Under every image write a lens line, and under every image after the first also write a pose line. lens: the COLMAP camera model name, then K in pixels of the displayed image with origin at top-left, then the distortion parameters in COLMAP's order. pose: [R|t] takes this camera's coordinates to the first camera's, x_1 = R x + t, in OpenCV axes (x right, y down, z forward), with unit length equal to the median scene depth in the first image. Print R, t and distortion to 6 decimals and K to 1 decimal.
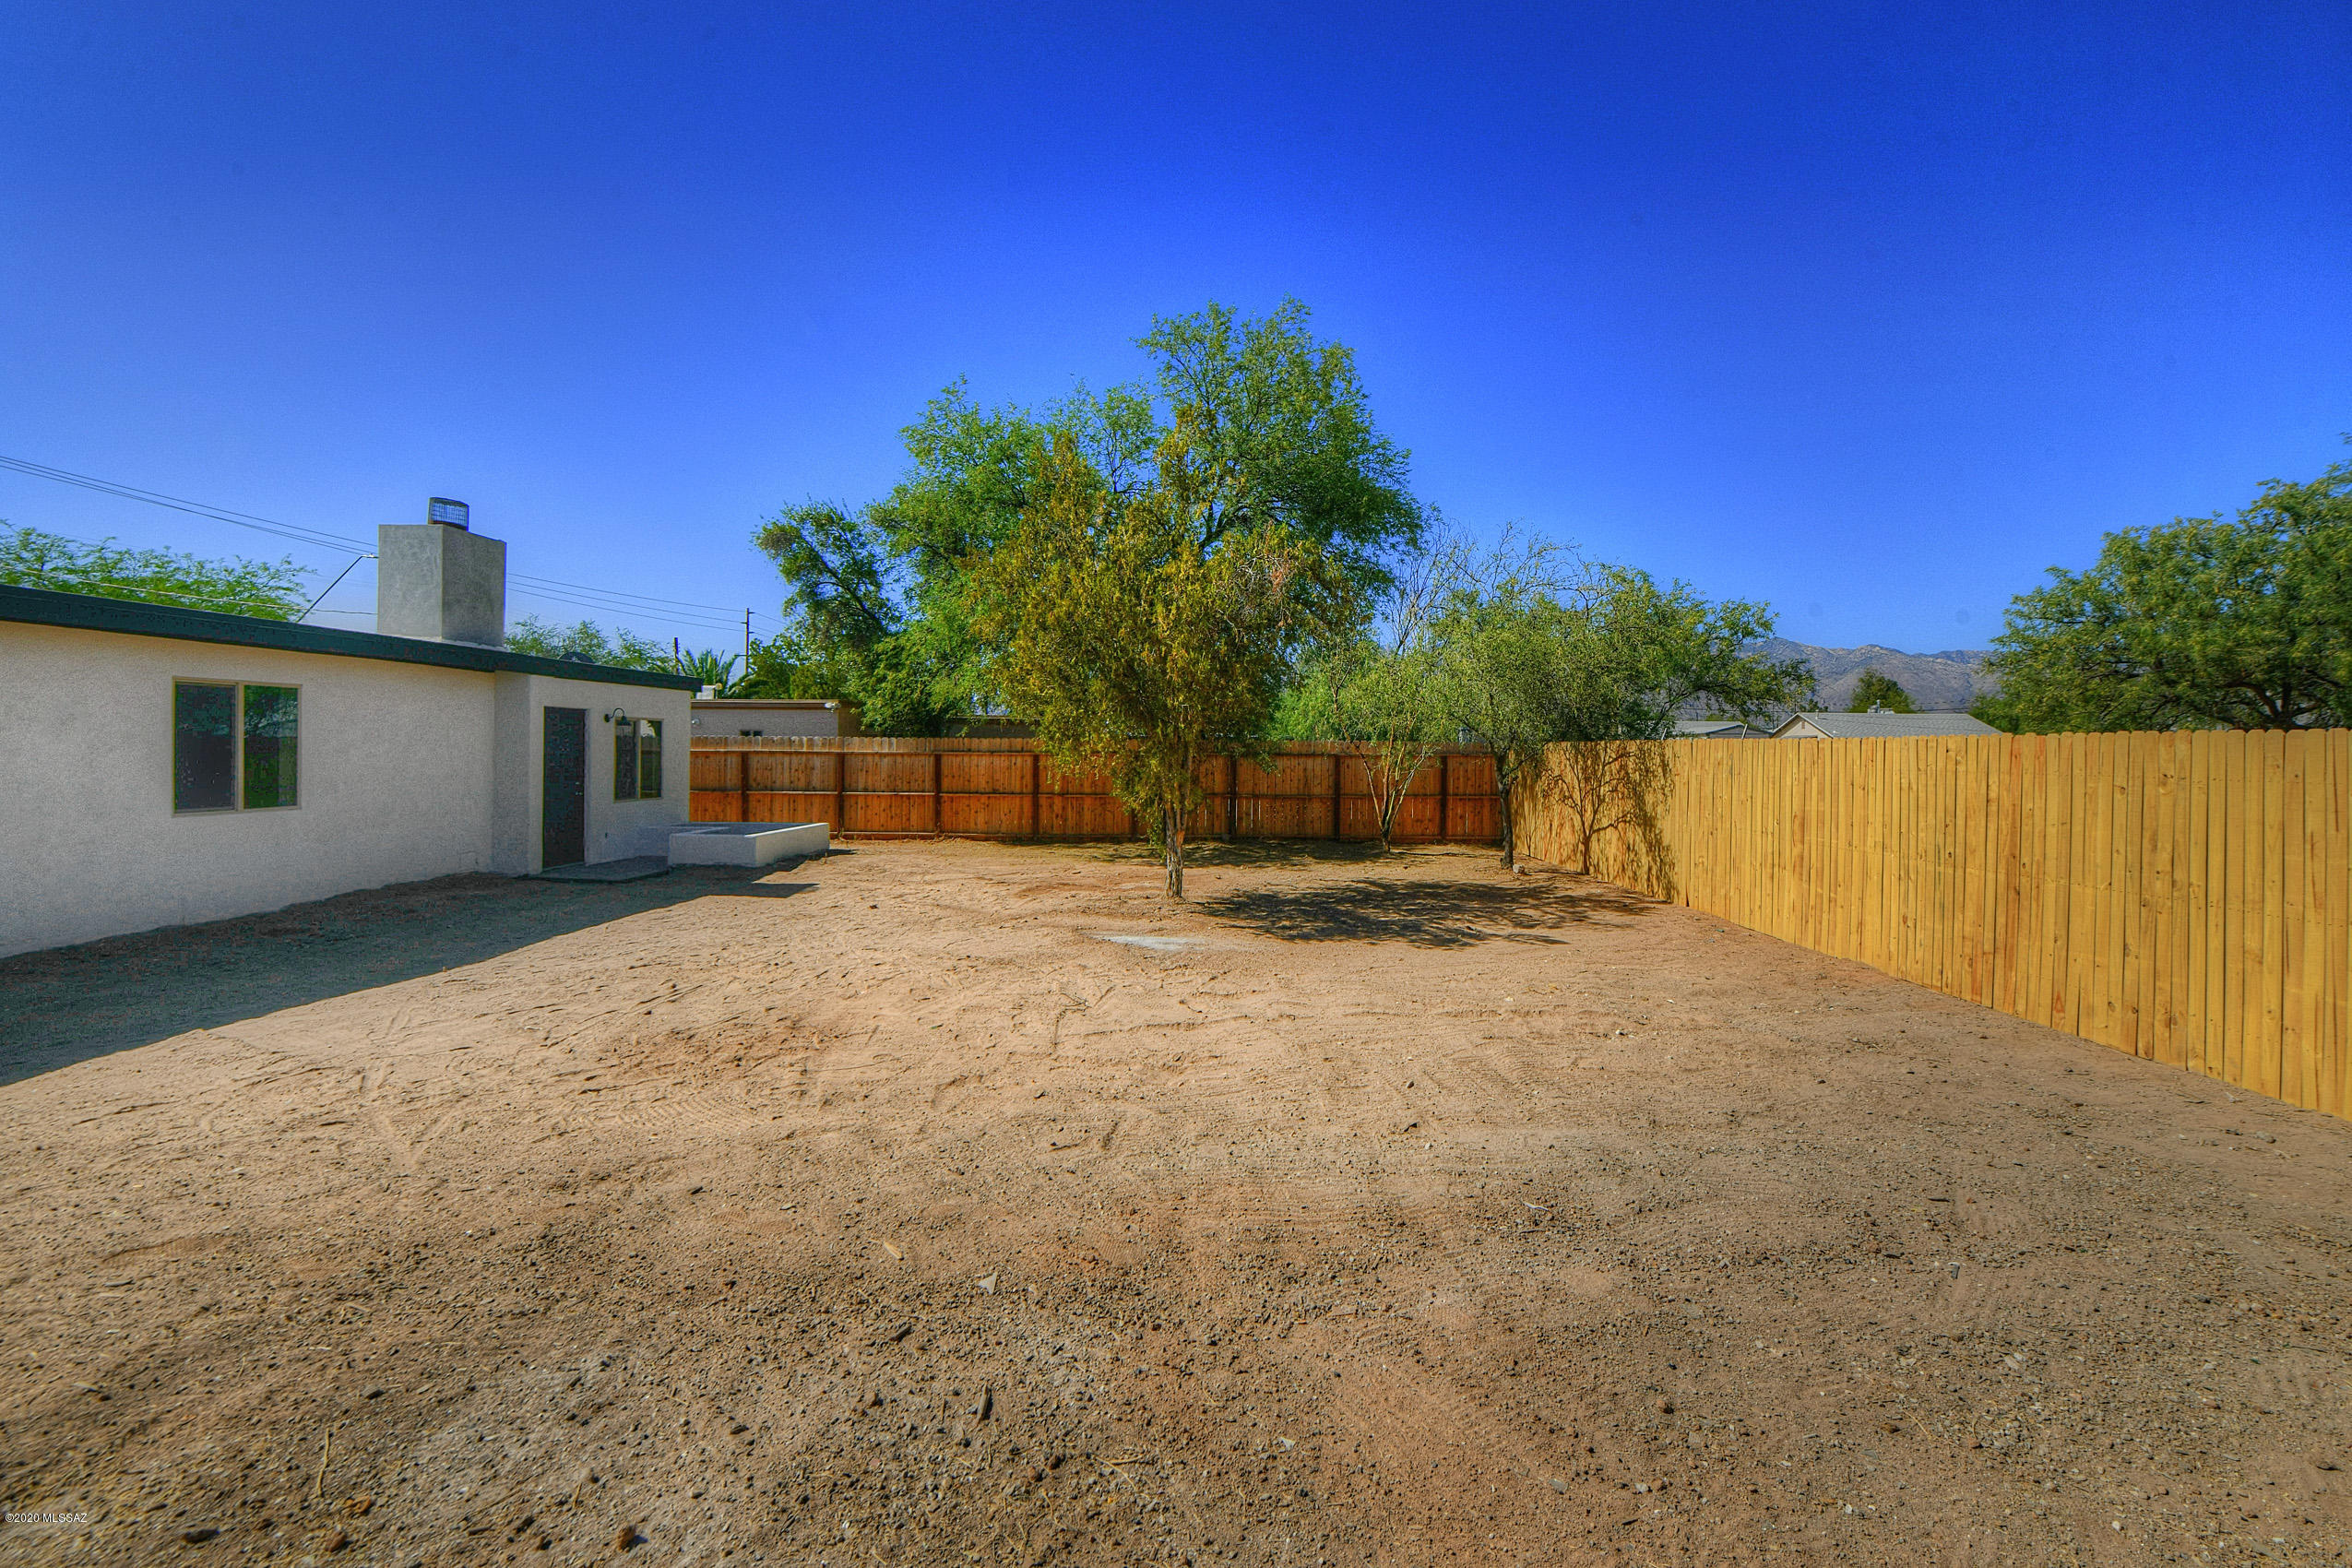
lens RADIAL K [[956.3, 0, 1188.4], [0, 956.3, 745.0], [0, 0, 1]] dist [-0.004005, -0.000683]
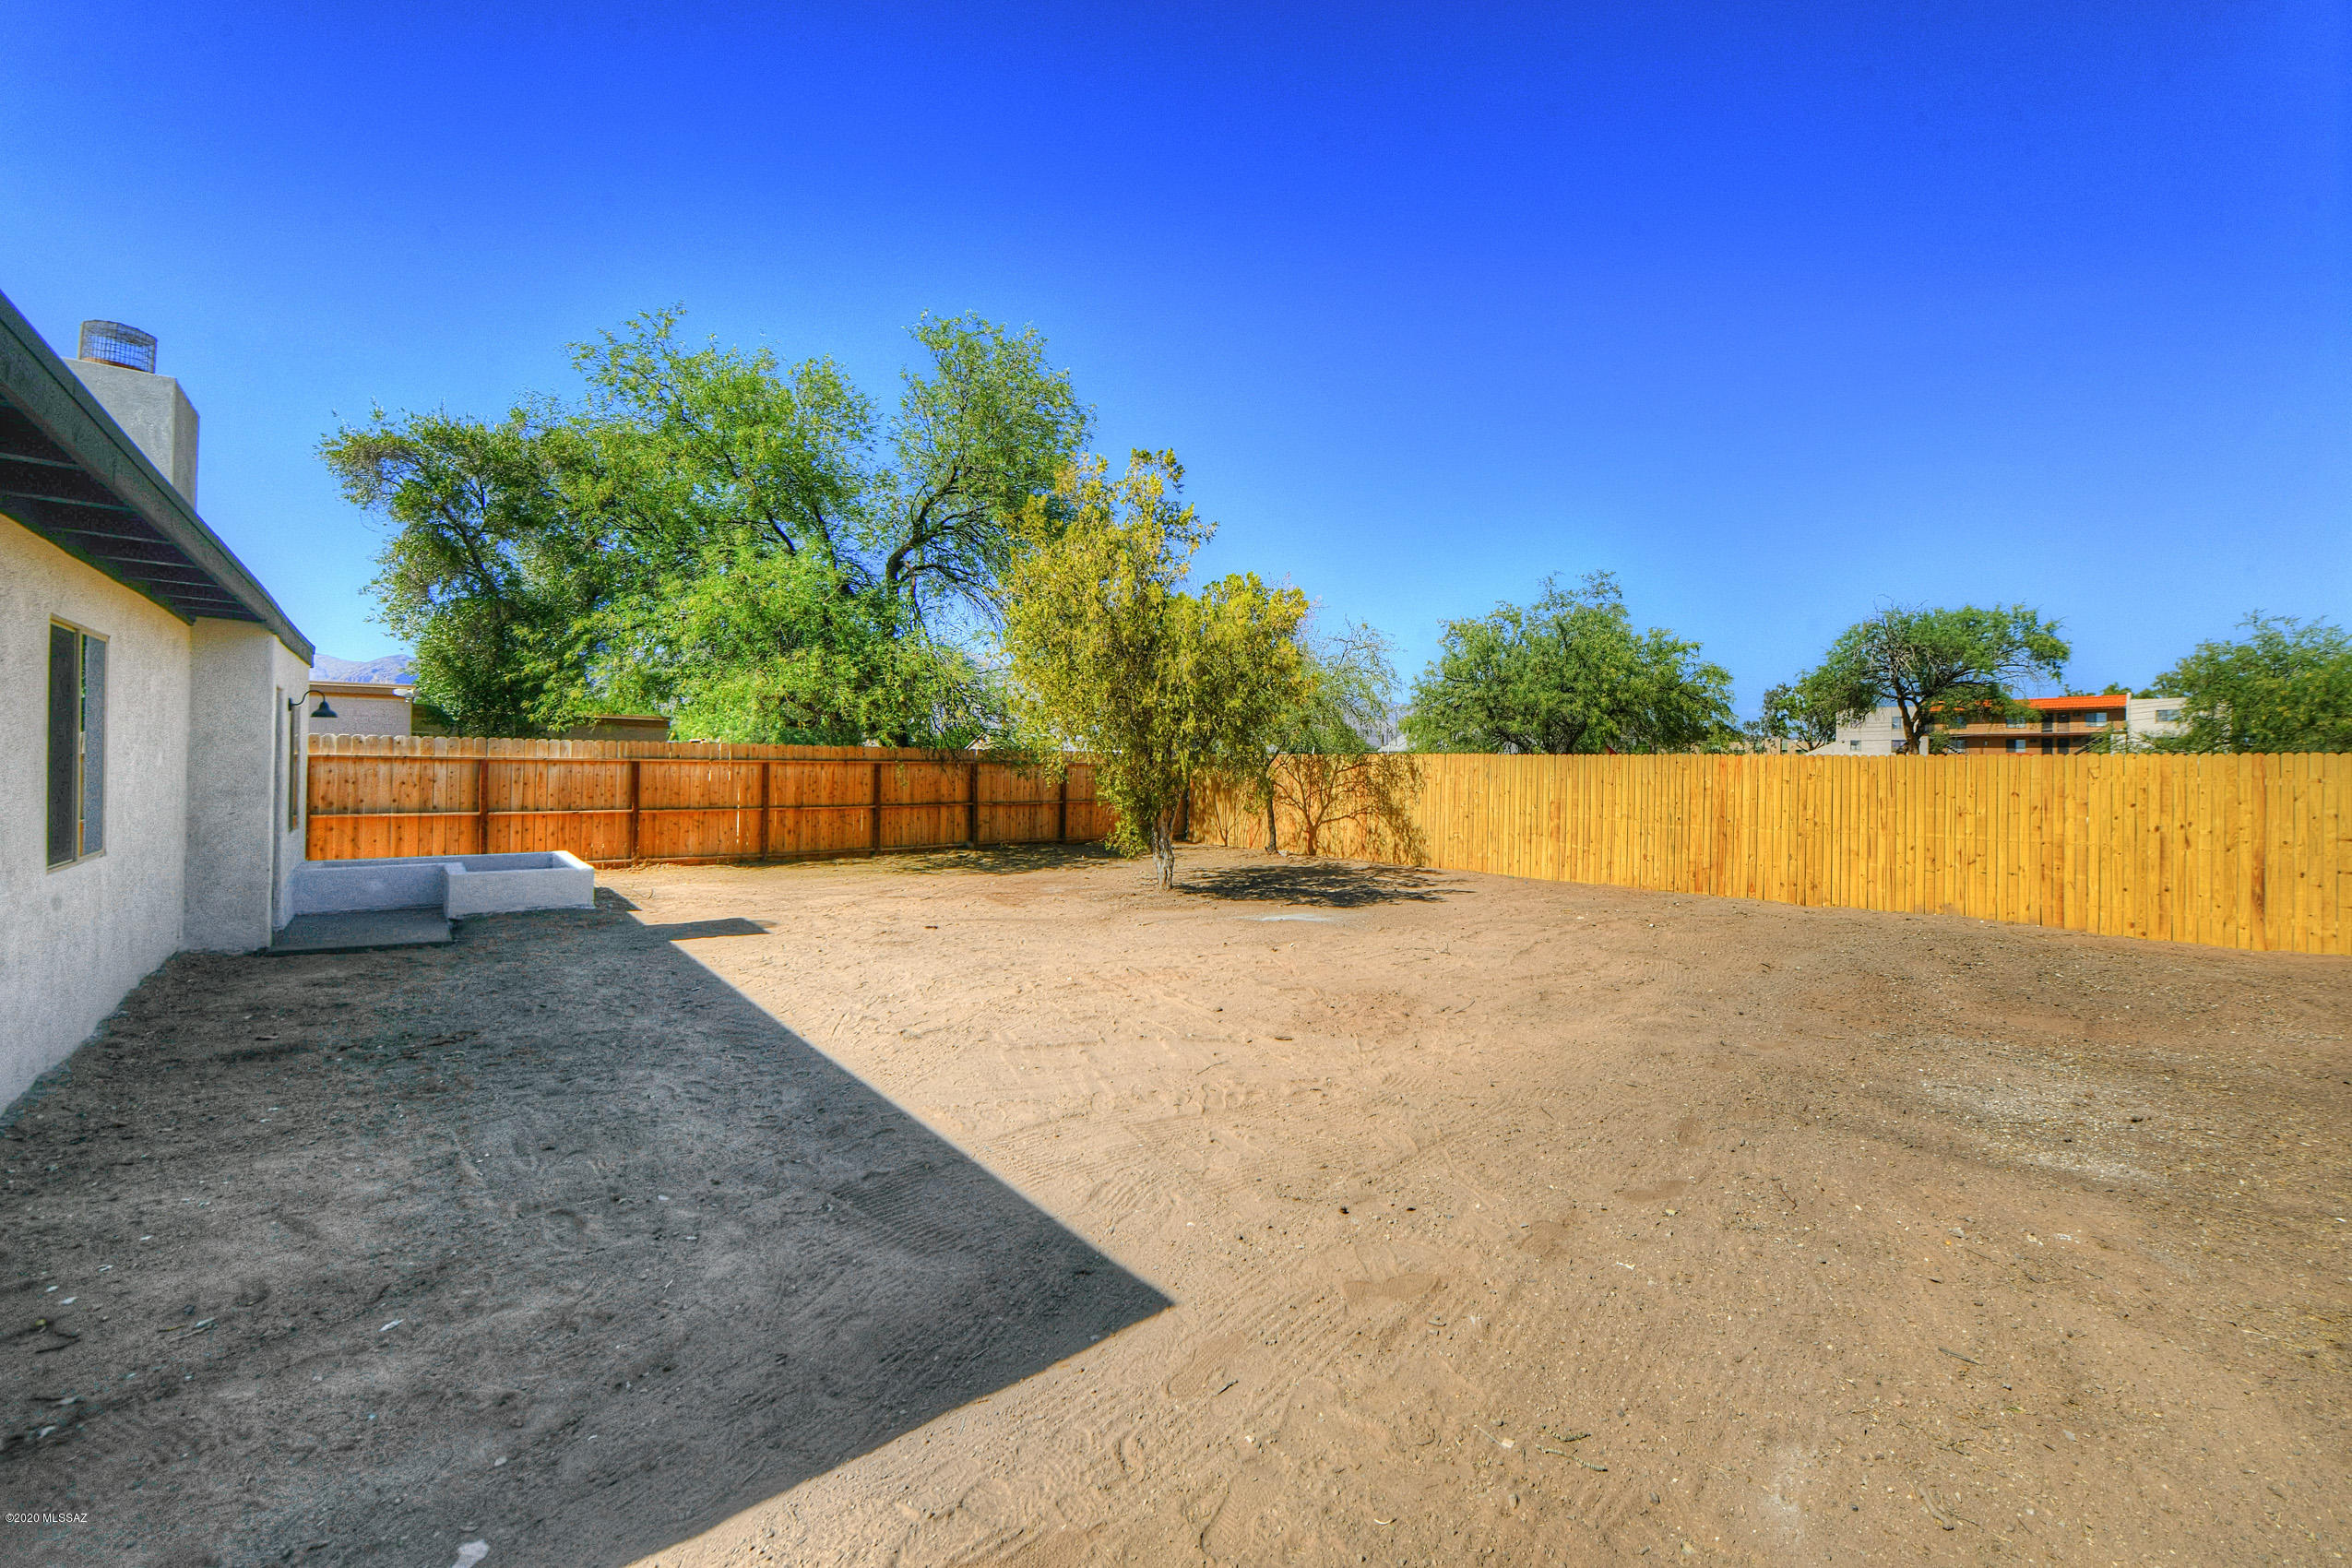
lens RADIAL K [[956.3, 0, 1188.7], [0, 956.3, 764.1], [0, 0, 1]] dist [-0.004005, -0.000683]
pose [[0.754877, 0.003255, 0.655858, -0.612862], [-0.009583, 0.999936, 0.006066, 0.003176], [-0.655796, -0.010864, 0.754860, 0.116647]]
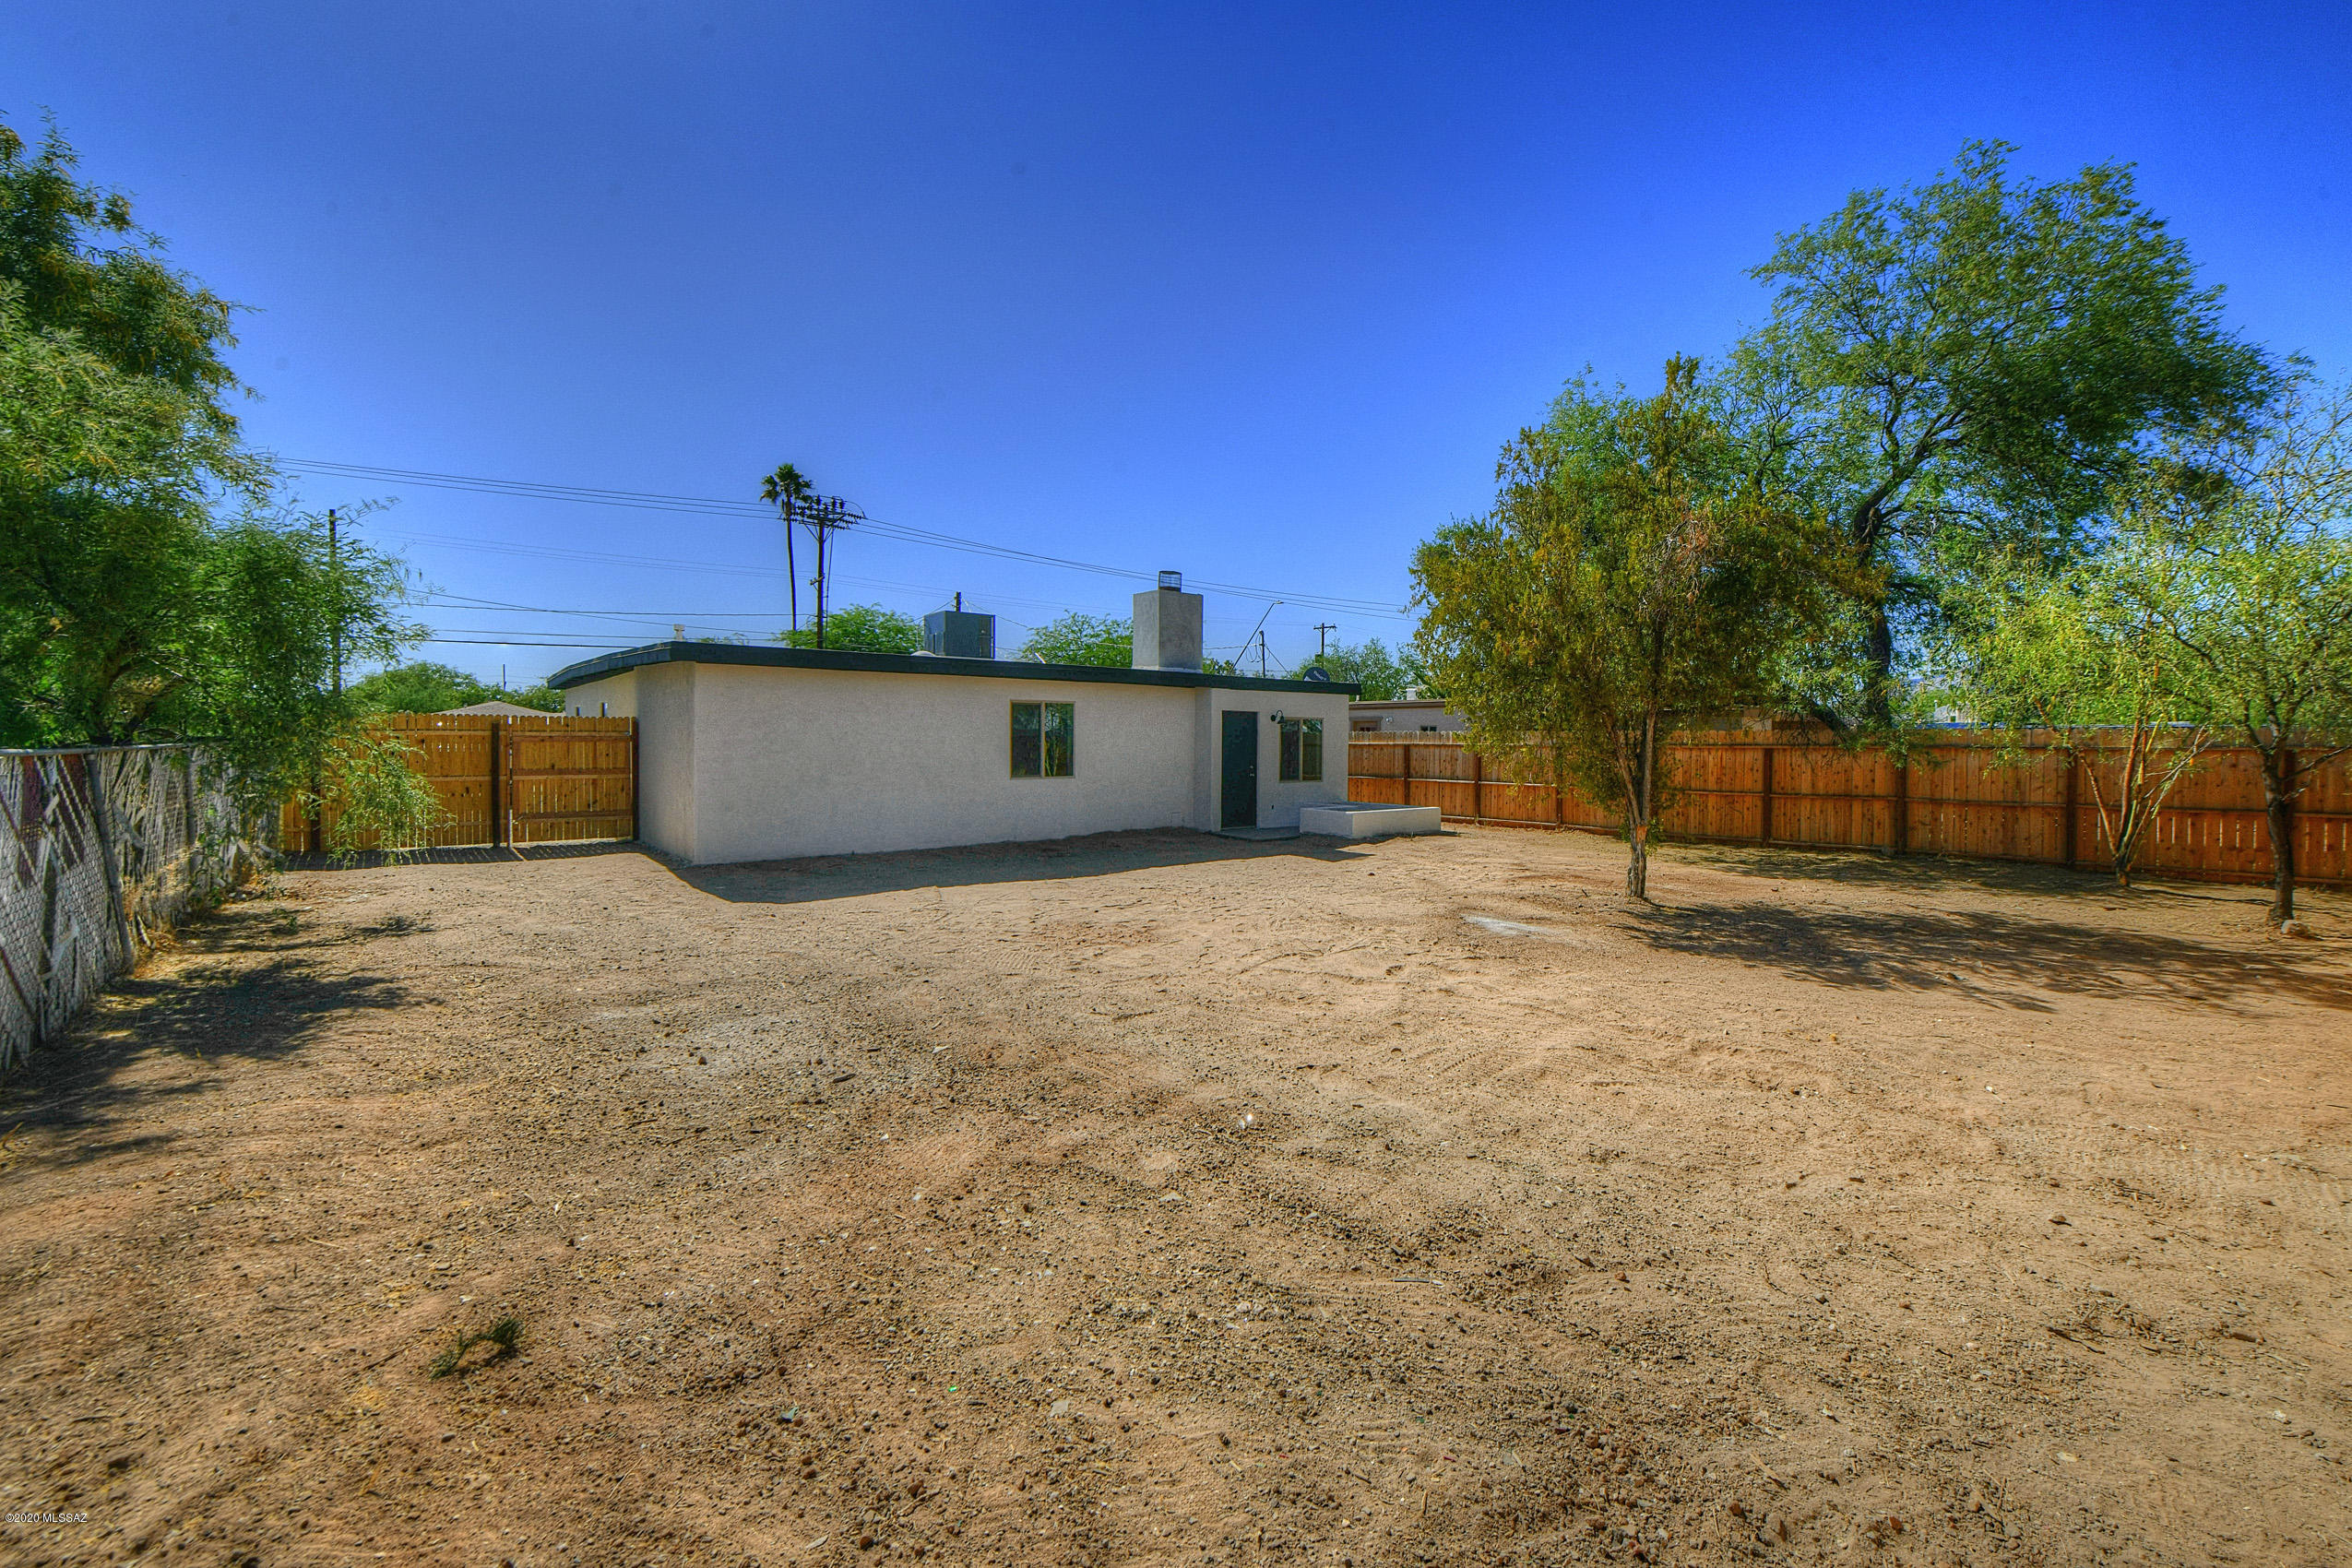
lens RADIAL K [[956.3, 0, 1214.3], [0, 956.3, 761.6], [0, 0, 1]] dist [-0.004005, -0.000683]
pose [[0.672541, 0.012603, -0.739953, 0.342613], [0.002960, 0.999801, 0.019719, 0.005607], [0.740054, -0.015452, 0.672370, 0.057406]]
